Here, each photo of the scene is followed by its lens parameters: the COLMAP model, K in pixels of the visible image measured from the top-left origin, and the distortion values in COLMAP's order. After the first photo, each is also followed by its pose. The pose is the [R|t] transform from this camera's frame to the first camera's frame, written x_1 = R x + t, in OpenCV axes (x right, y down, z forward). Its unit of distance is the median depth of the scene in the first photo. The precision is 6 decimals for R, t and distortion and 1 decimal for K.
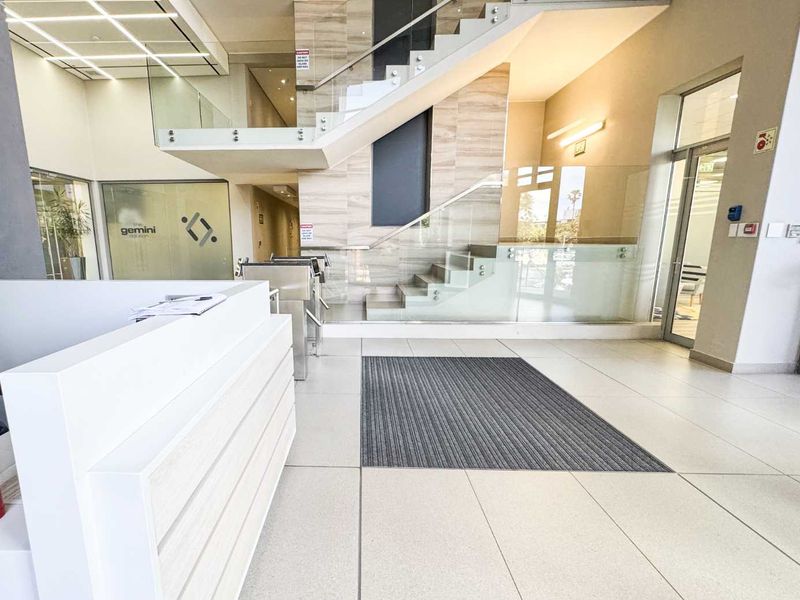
lens RADIAL K [[417.3, 0, 344.6], [0, 417.3, 326.4], [0, 0, 1]] dist [-0.000021, -0.000785]
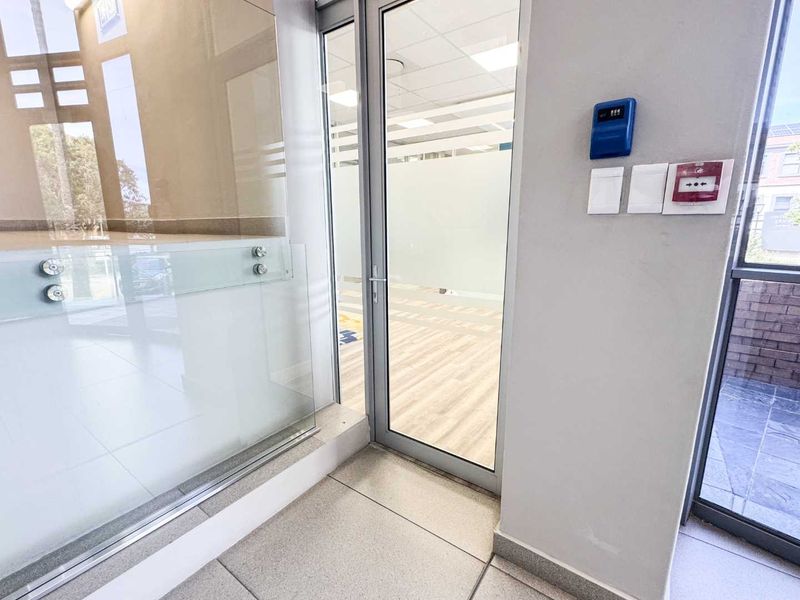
lens RADIAL K [[367.5, 0, 398.4], [0, 367.5, 299.5], [0, 0, 1]] dist [-0.001582, -0.000347]
pose [[0.563157, -0.174892, 0.807630, 0.481100], [0.174083, 0.980522, 0.090944, -0.154325], [-0.807805, 0.089379, 0.582634, 0.732435]]
